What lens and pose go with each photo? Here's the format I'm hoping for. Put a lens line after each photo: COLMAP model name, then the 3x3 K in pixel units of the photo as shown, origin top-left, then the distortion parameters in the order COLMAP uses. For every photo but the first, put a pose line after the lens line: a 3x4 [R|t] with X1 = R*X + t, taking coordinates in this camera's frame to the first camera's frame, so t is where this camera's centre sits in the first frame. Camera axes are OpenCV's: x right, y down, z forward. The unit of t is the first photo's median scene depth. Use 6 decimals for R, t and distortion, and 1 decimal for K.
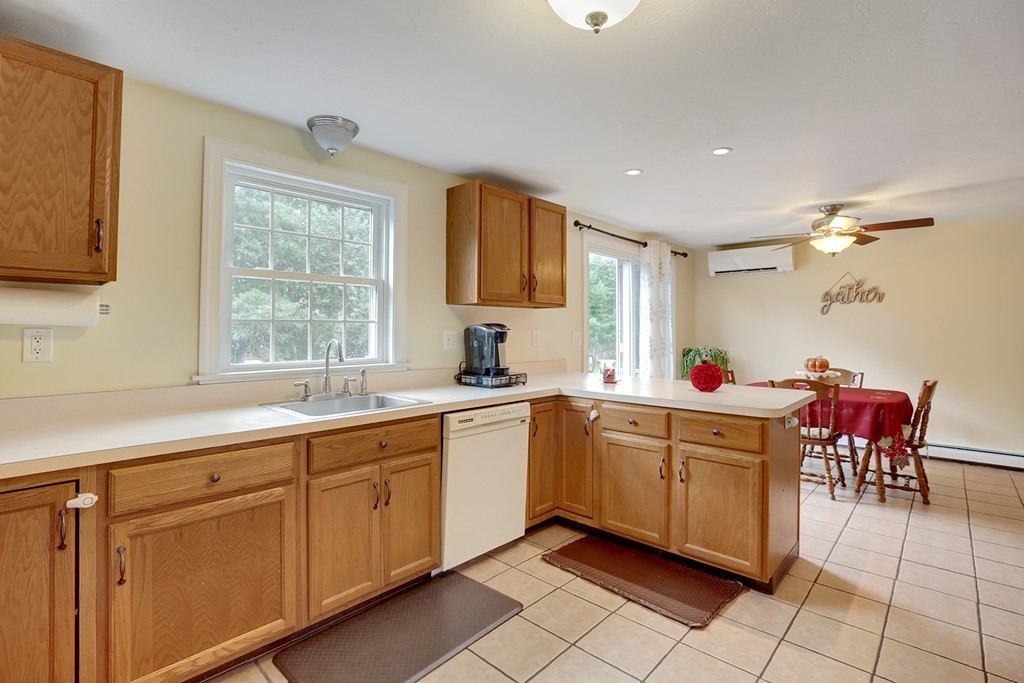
lens RADIAL K [[478.6, 0, 511.7], [0, 478.6, 322.4], [0, 0, 1]] dist [-0.013554, 0.000828]
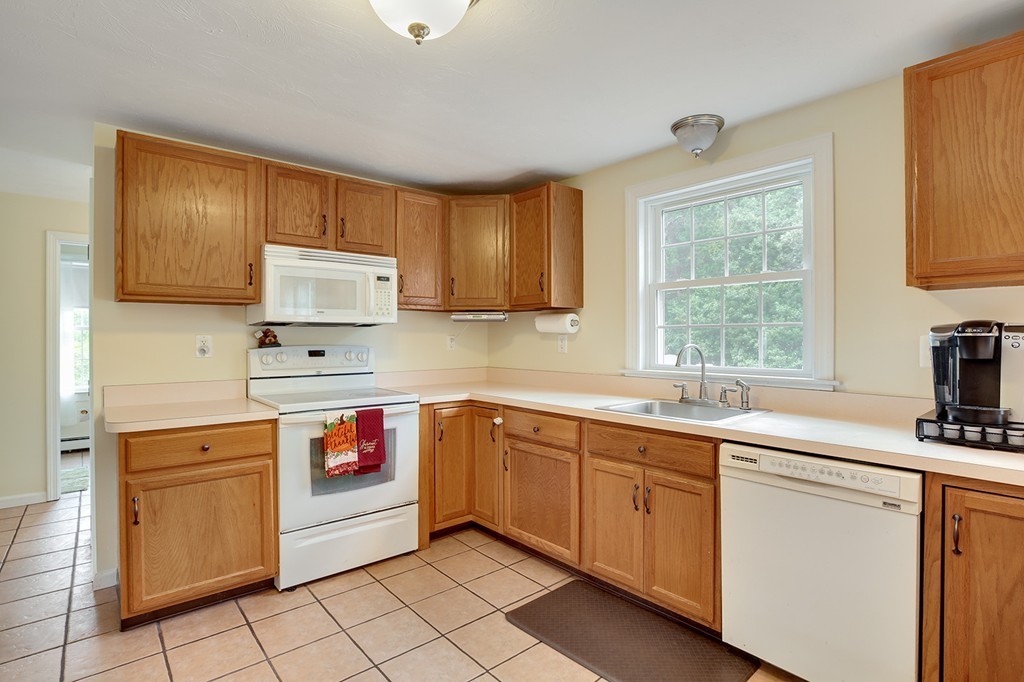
lens RADIAL K [[492.6, 0, 512.0], [0, 492.6, 341.0], [0, 0, 1]] dist [-0.025409, -0.000097]
pose [[-0.086306, 0.006216, -0.996249, 0.759623], [0.016238, 0.999856, 0.004832, 0.020785], [0.996136, -0.015760, -0.086394, 0.815041]]
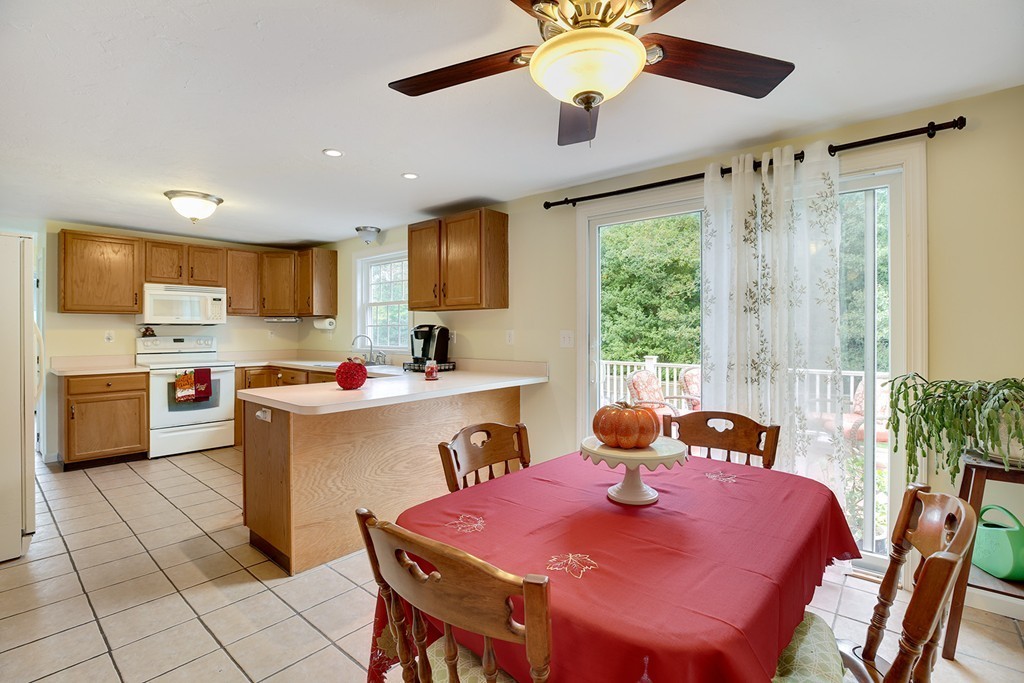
lens RADIAL K [[470.6, 0, 514.6], [0, 470.6, 334.5], [0, 0, 1]] dist [-0.040226, 0.011108]
pose [[0.057461, 0.003929, -0.998340, 1.907439], [0.016420, 0.999853, 0.004880, 0.040339], [0.998213, -0.016673, 0.057388, 1.744074]]
